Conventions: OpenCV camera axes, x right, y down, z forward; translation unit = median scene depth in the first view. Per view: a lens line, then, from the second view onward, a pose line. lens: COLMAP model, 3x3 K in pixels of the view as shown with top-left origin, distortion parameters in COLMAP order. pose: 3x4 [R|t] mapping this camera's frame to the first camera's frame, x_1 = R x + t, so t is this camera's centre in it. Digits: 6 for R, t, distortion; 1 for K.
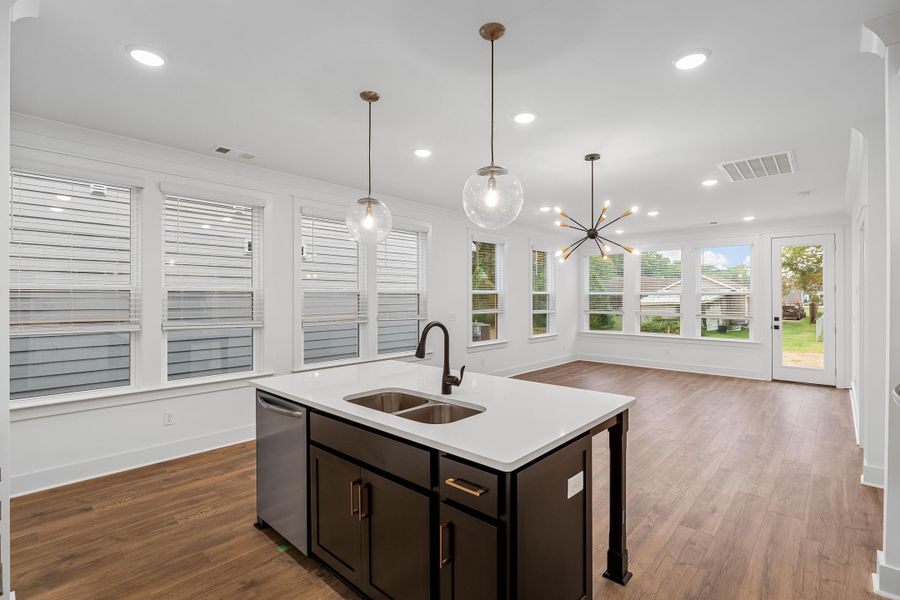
lens RADIAL K [[419.9, 0, 449.1], [0, 419.9, 295.1], [0, 0, 1]] dist [-0.001804, -0.000961]
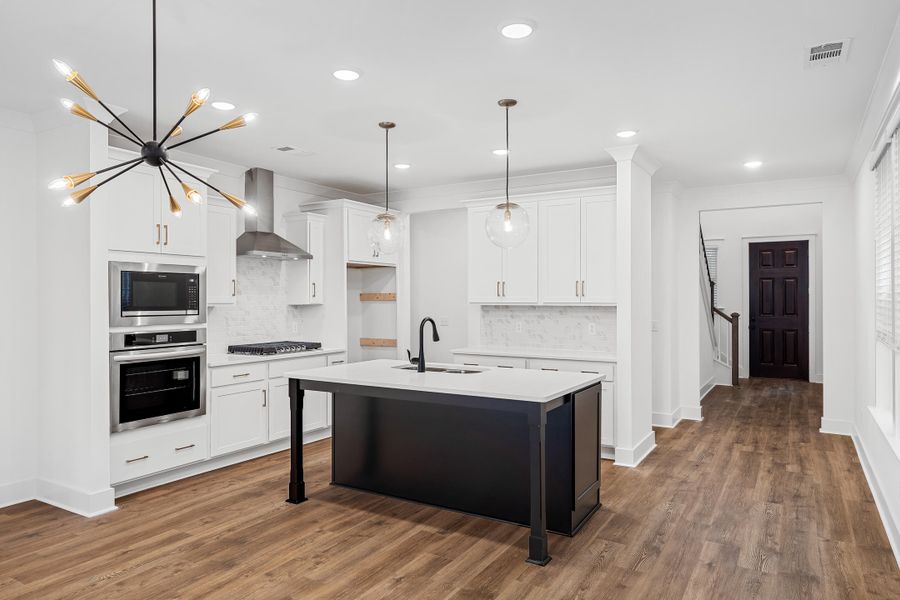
lens RADIAL K [[579.8, 0, 450.1], [0, 579.8, 305.9], [0, 0, 1]] dist [0.016631, -0.002126]
pose [[-0.977709, 0.003147, -0.209939, 0.135006], [0.001528, 0.999968, 0.007870, 0.004572], [0.209957, 0.007374, -0.977683, 1.303464]]
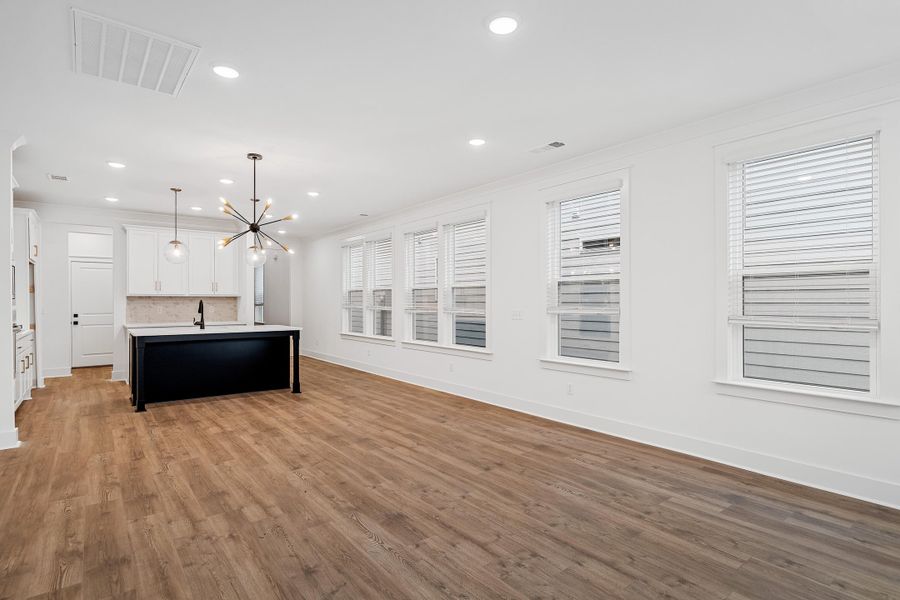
lens RADIAL K [[460.1, 0, 448.6], [0, 460.1, 300.0], [0, 0, 1]] dist [0.000719, 0.000780]
pose [[-0.164437, -0.001225, -0.986387, 1.130845], [0.005351, 0.999983, -0.002133, 0.034968], [0.986373, -0.005629, -0.164428, 1.336592]]
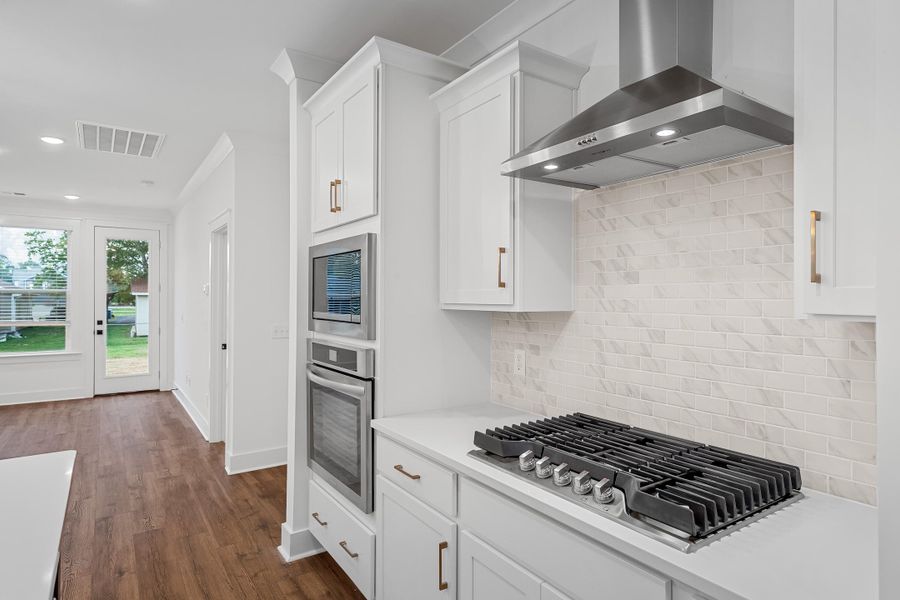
lens RADIAL K [[506.4, 0, 454.2], [0, 506.4, 293.6], [0, 0, 1]] dist [0.012782, -0.004223]
pose [[0.223194, 0.006505, 0.974752, -0.085348], [-0.005195, 0.999971, -0.005484, 0.001181], [-0.974760, -0.003840, 0.223221, 0.109982]]
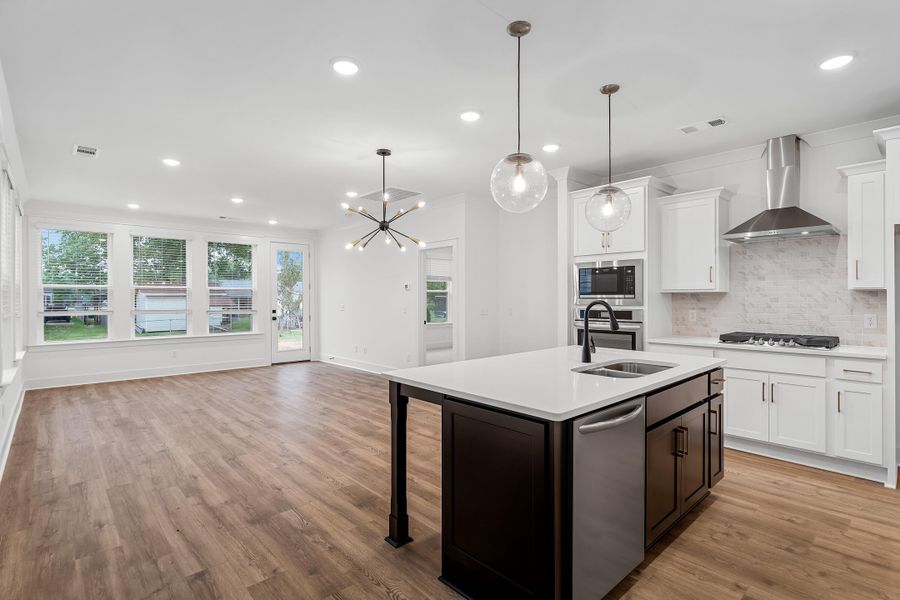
lens RADIAL K [[443.8, 0, 451.1], [0, 443.8, 294.1], [0, 0, 1]] dist [-0.001957, 0.000563]
pose [[0.084863, 0.007689, 0.996363, -0.591247], [-0.001978, 0.999970, -0.007548, 0.024667], [-0.996391, -0.001331, 0.084876, 0.586126]]
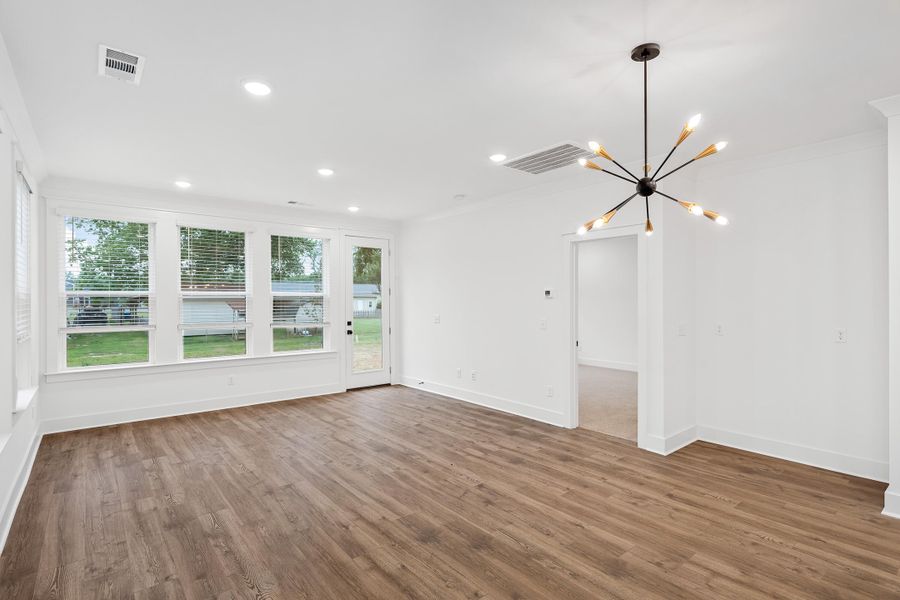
lens RADIAL K [[443.8, 0, 449.6], [0, 443.8, 296.7], [0, 0, 1]] dist [-0.001957, 0.000563]
pose [[0.137579, 0.006114, 0.990472, -0.231027], [-0.002561, 0.999980, -0.005817, 0.004657], [-0.990487, -0.001736, 0.137592, 0.935571]]
